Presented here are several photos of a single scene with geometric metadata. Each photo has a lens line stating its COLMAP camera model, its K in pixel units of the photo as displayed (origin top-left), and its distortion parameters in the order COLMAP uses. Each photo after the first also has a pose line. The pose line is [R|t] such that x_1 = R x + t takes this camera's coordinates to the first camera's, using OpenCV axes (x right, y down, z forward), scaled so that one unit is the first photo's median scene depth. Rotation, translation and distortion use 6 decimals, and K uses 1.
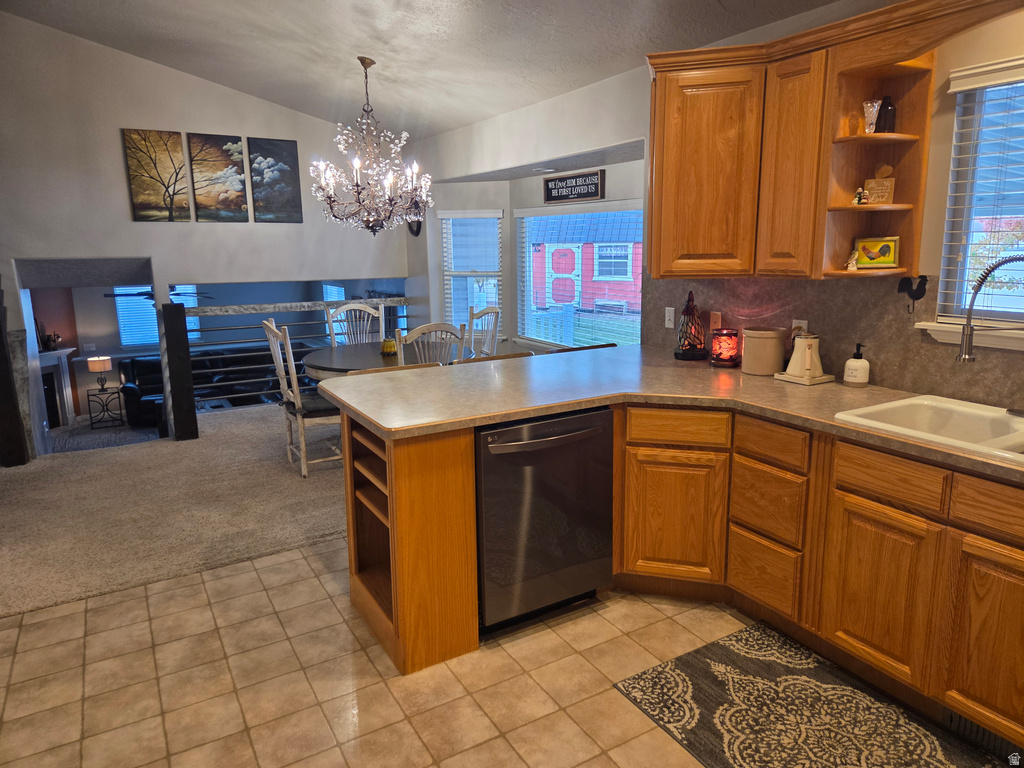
lens RADIAL K [[680.9, 0, 510.6], [0, 680.9, 374.9], [0, 0, 1]] dist [0.076436, -0.063323]
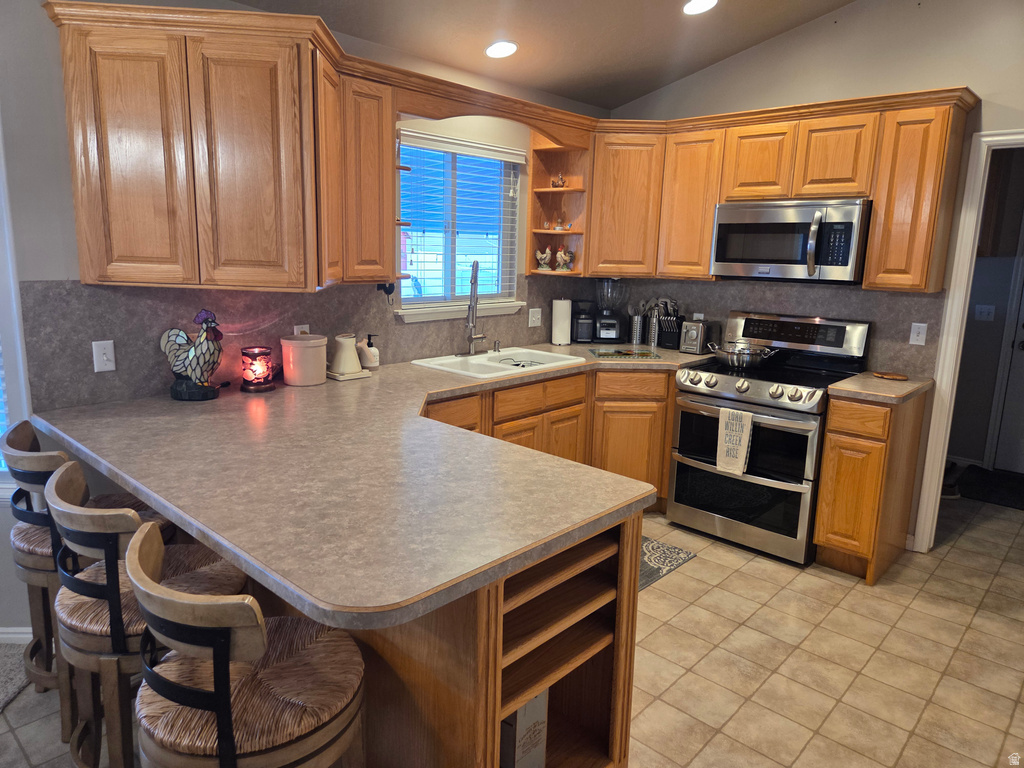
lens RADIAL K [[685.1, 0, 500.9], [0, 685.1, 372.9], [0, 0, 1]] dist [0.077825, -0.065338]
pose [[-0.285208, -0.171986, 0.942909, -0.704177], [0.163172, 0.960696, 0.224586, -0.212290], [-0.944474, 0.217910, -0.245935, 1.088581]]
